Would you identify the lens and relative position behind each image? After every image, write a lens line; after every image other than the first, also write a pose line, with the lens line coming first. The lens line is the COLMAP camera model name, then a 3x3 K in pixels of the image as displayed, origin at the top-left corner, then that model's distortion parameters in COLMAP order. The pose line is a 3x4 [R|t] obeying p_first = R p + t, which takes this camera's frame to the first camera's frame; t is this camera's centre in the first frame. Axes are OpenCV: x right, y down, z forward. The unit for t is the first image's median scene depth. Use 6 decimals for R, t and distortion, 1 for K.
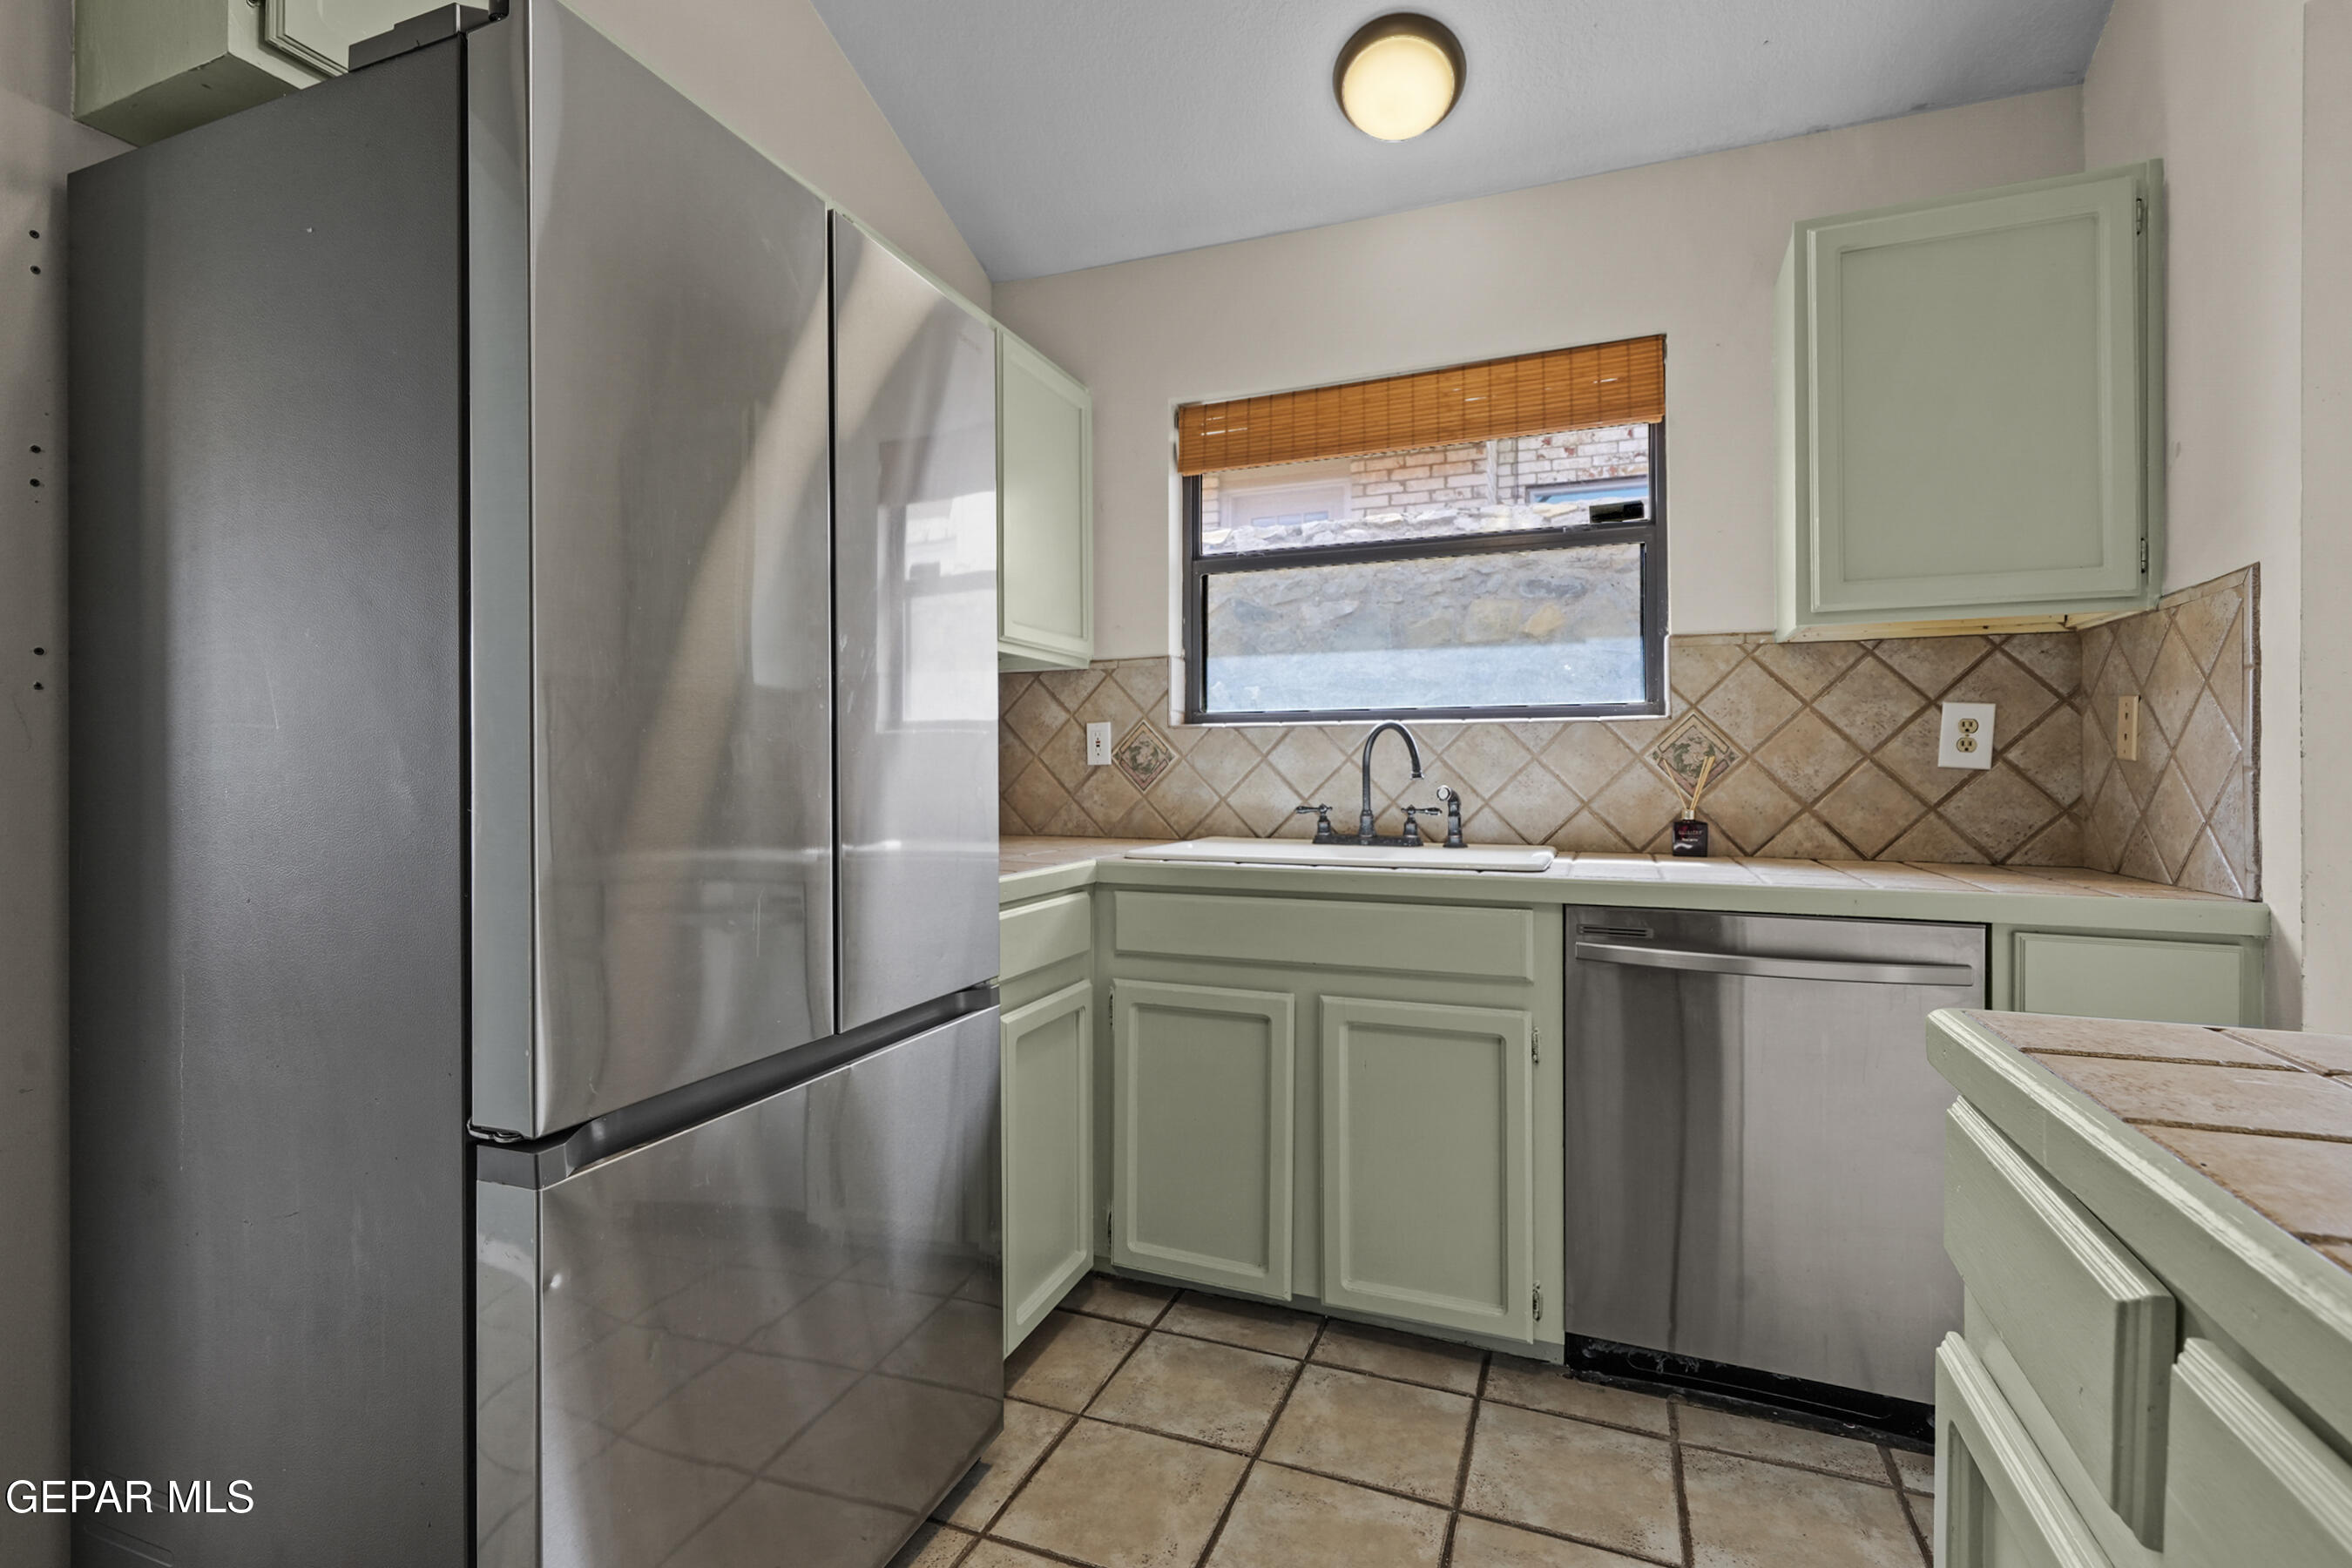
lens RADIAL K [[1105.5, 0, 1206.4], [0, 1105.5, 750.9], [0, 0, 1]] dist [-0.015890, 0.005067]
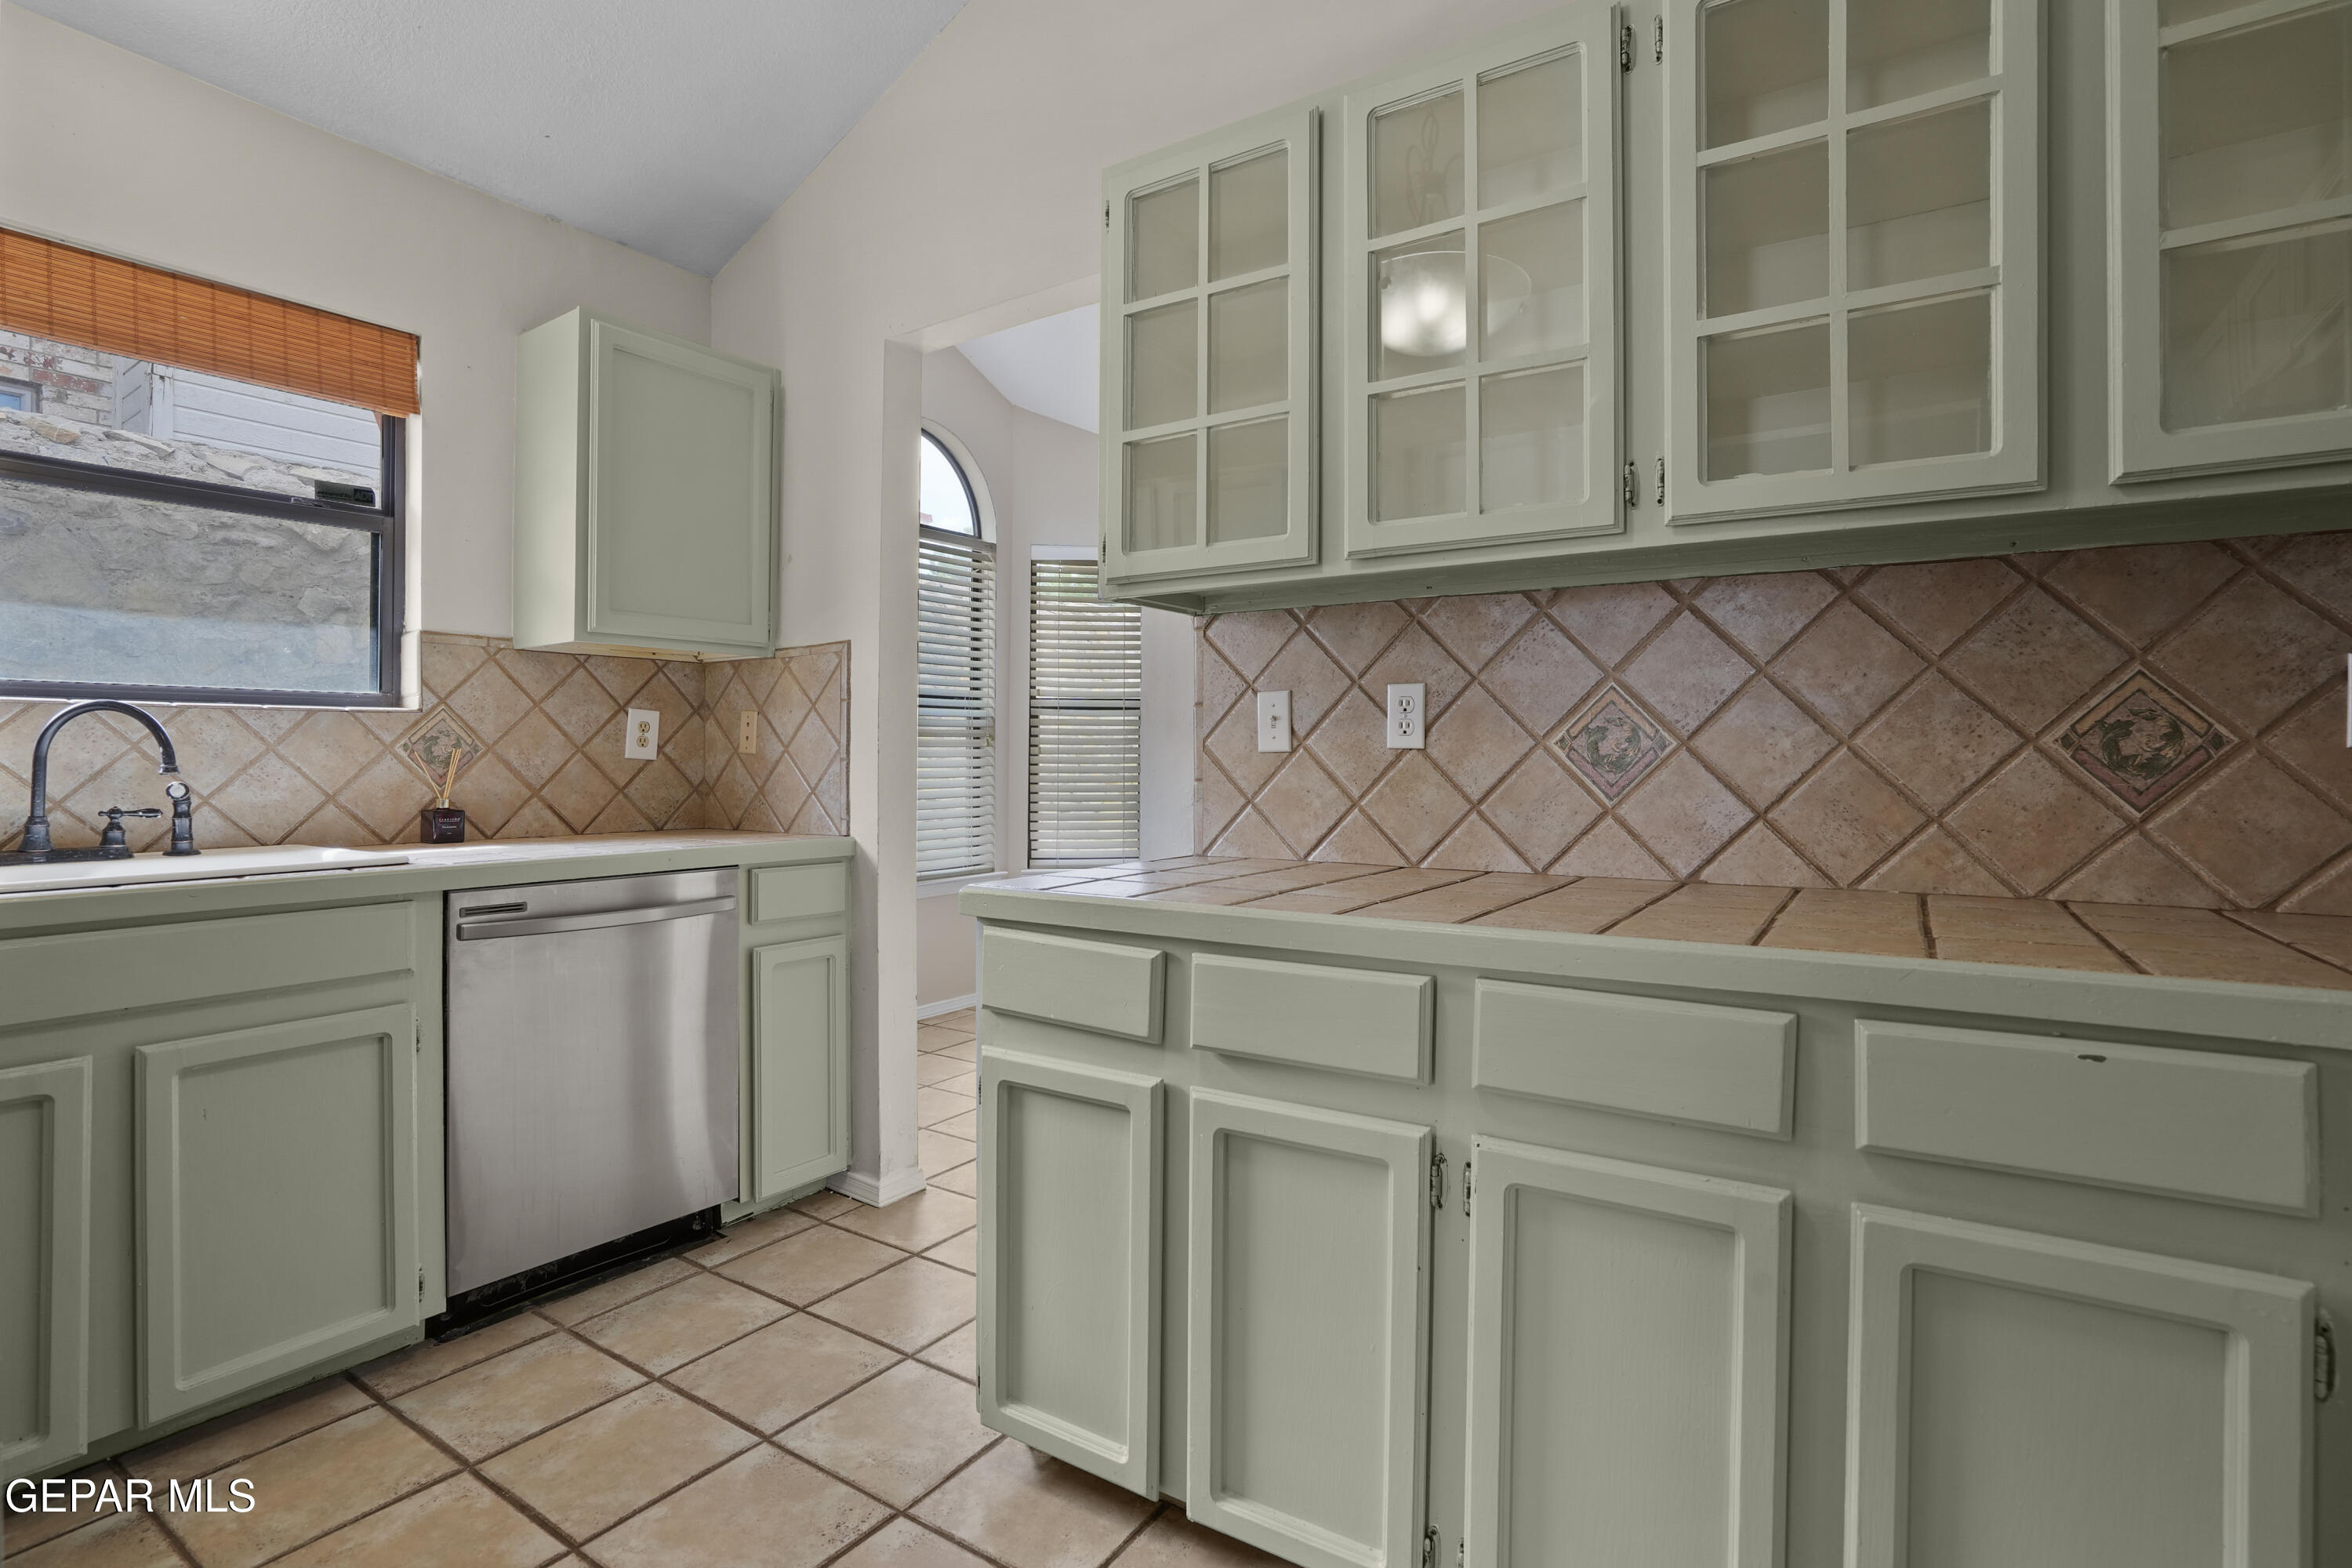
lens RADIAL K [[1105.5, 0, 1194.7], [0, 1105.5, 769.1], [0, 0, 1]] dist [-0.015890, 0.005067]
pose [[0.188700, -0.011155, 0.981971, -0.473303], [-0.014972, 0.999787, 0.014235, -0.000977], [-0.981921, -0.017389, 0.188493, 0.094684]]
